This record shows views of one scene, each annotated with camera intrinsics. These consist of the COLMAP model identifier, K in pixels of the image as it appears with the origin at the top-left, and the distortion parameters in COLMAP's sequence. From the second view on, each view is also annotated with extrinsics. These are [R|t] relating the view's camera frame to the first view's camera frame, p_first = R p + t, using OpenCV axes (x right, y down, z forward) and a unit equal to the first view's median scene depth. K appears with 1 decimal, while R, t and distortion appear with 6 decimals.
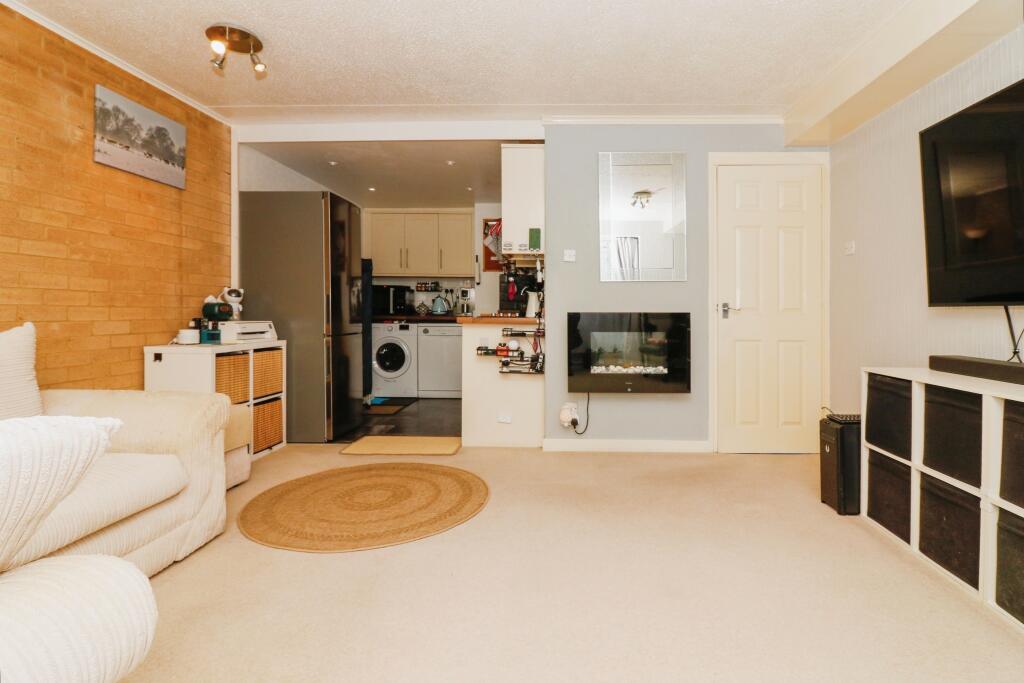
lens RADIAL K [[501.1, 0, 560.0], [0, 501.1, 320.1], [0, 0, 1]] dist [0.000508, -0.010748]
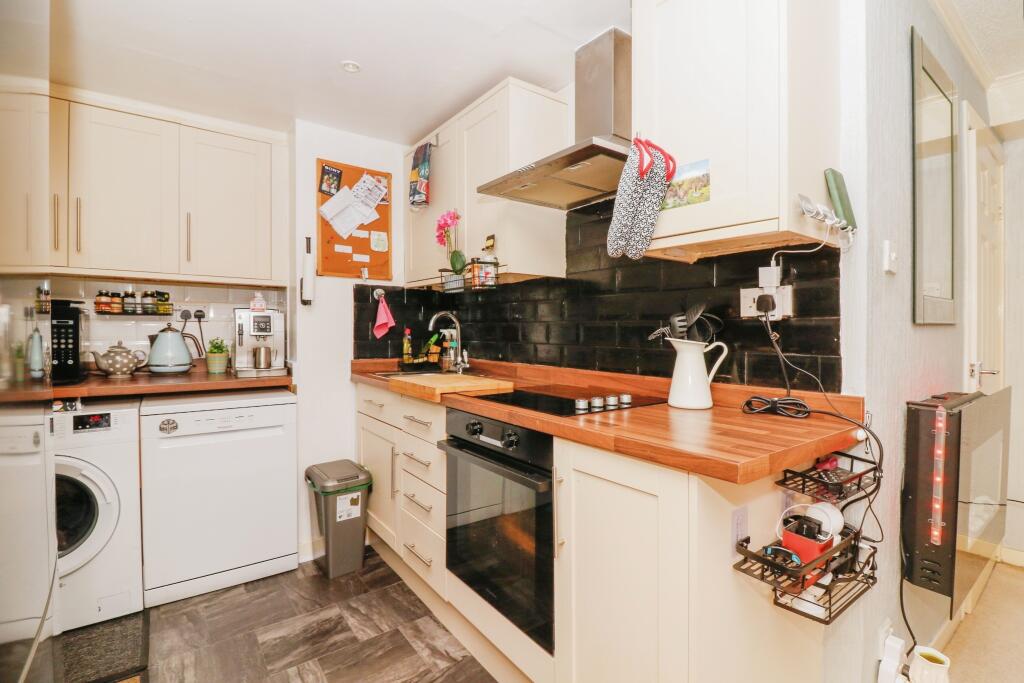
lens RADIAL K [[474.1, 0, 512.0], [0, 474.1, 341.5], [0, 0, 1]] dist [0.003579, -0.013509]
pose [[0.791373, -0.011428, 0.611227, -0.445793], [0.003500, 0.999894, 0.014163, -0.070931], [-0.611323, -0.009069, 0.791329, 0.903543]]
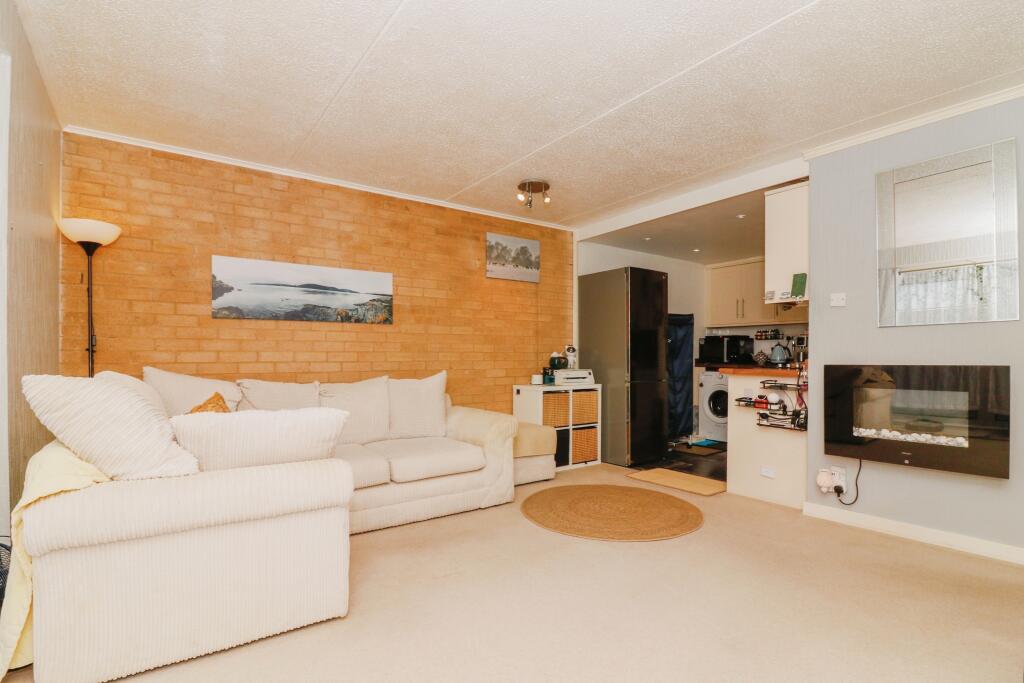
lens RADIAL K [[499.4, 0, 510.9], [0, 499.4, 363.9], [0, 0, 1]] dist [-0.001440, -0.000321]
pose [[0.599727, 0.004289, -0.800193, 0.381916], [-0.004771, 0.999987, 0.001785, -0.014953], [0.800191, 0.002747, 0.599740, 0.016397]]
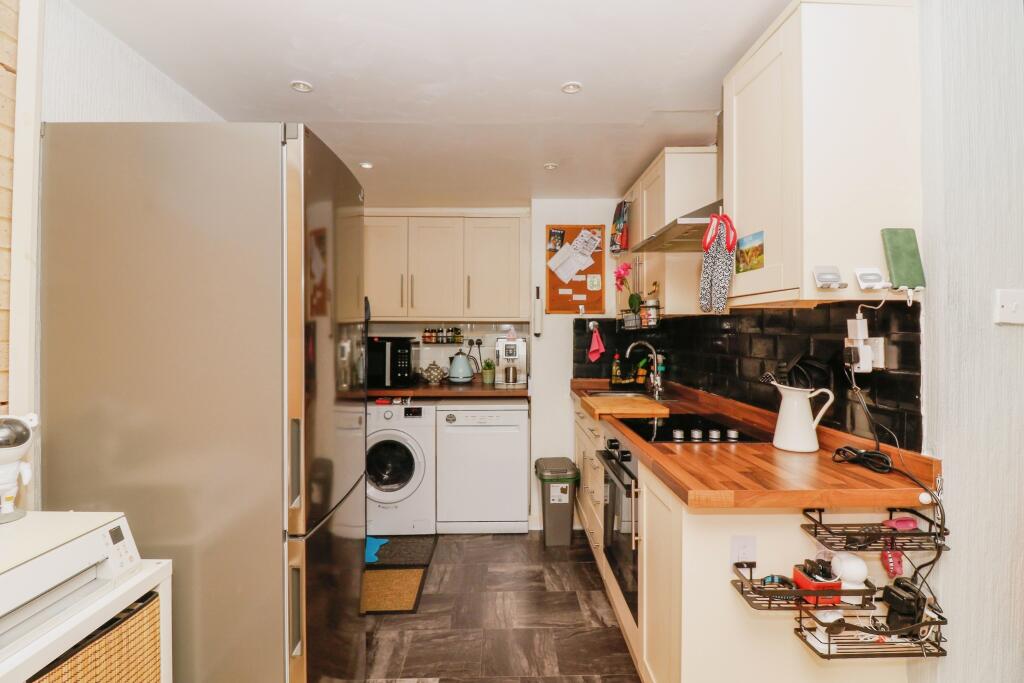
lens RADIAL K [[491.5, 0, 515.8], [0, 491.5, 338.2], [0, 0, 1]] dist [0.015048, -0.015576]
pose [[0.999363, -0.004067, 0.035454, -0.338764], [0.004128, 0.999990, -0.001643, -0.110113], [-0.035447, 0.001789, 0.999370, 0.686617]]
